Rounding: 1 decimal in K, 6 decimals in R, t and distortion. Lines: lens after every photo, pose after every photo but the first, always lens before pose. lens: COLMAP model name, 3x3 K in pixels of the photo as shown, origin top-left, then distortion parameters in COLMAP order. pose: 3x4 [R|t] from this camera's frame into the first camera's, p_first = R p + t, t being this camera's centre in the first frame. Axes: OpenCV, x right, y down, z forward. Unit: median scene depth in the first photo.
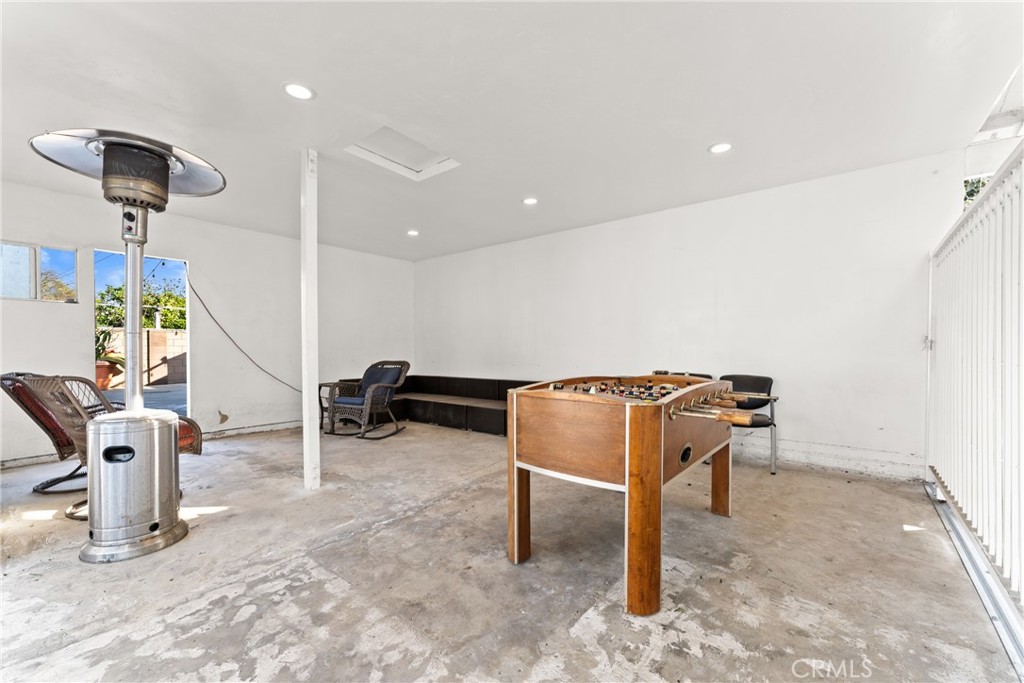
lens RADIAL K [[425.7, 0, 512.0], [0, 425.7, 341.5], [0, 0, 1]] dist [0.000503, 0.000110]
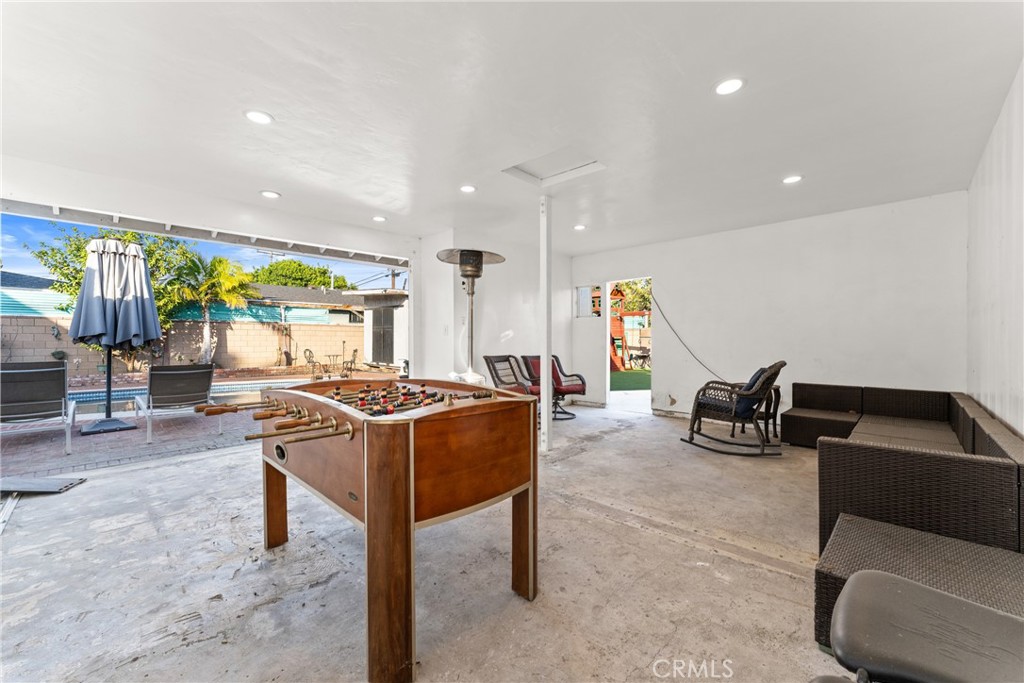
lens RADIAL K [[412.3, 0, 507.8], [0, 412.3, 343.6], [0, 0, 1]] dist [0.000591, 0.000292]
pose [[-0.109274, 0.008657, -0.993974, 0.812618], [0.013504, 0.999883, 0.007224, 0.000810], [0.993920, -0.012633, -0.109378, 1.009418]]
